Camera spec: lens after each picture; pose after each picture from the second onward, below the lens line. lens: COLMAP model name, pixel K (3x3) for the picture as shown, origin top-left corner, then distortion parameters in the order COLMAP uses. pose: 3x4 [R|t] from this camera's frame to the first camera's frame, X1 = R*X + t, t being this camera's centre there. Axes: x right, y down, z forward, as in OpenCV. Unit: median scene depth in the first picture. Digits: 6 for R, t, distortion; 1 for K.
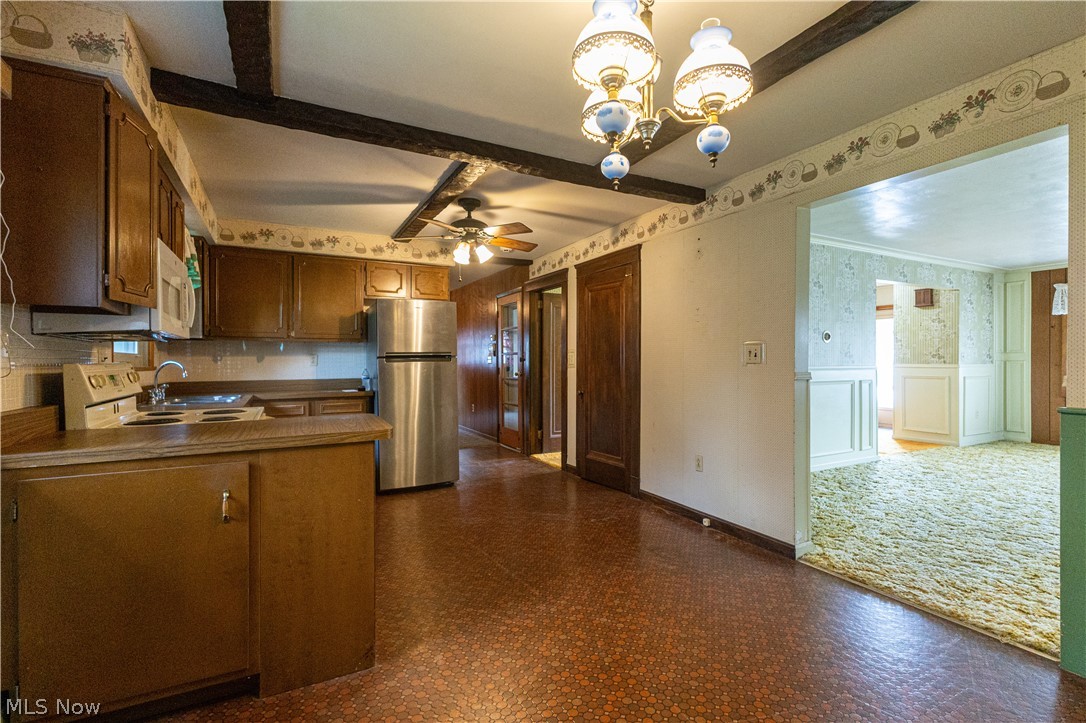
lens RADIAL K [[512.4, 0, 584.6], [0, 512.4, 359.9], [0, 0, 1]] dist [0.000977, 0.000252]
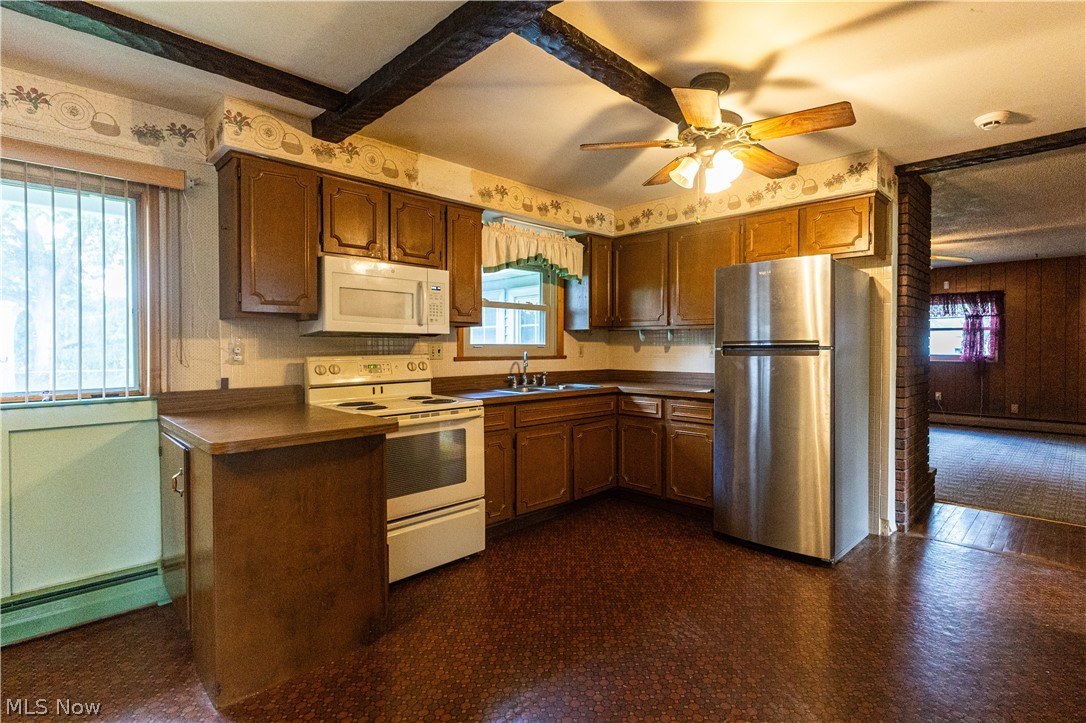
lens RADIAL K [[535.8, 0, 544.5], [0, 535.8, 346.7], [0, 0, 1]] dist [0.001028, 0.000125]
pose [[0.263961, 0.003195, -0.964528, 0.199510], [0.001572, 0.999992, 0.003742, -0.007406], [0.964532, -0.002504, 0.263953, 0.419701]]
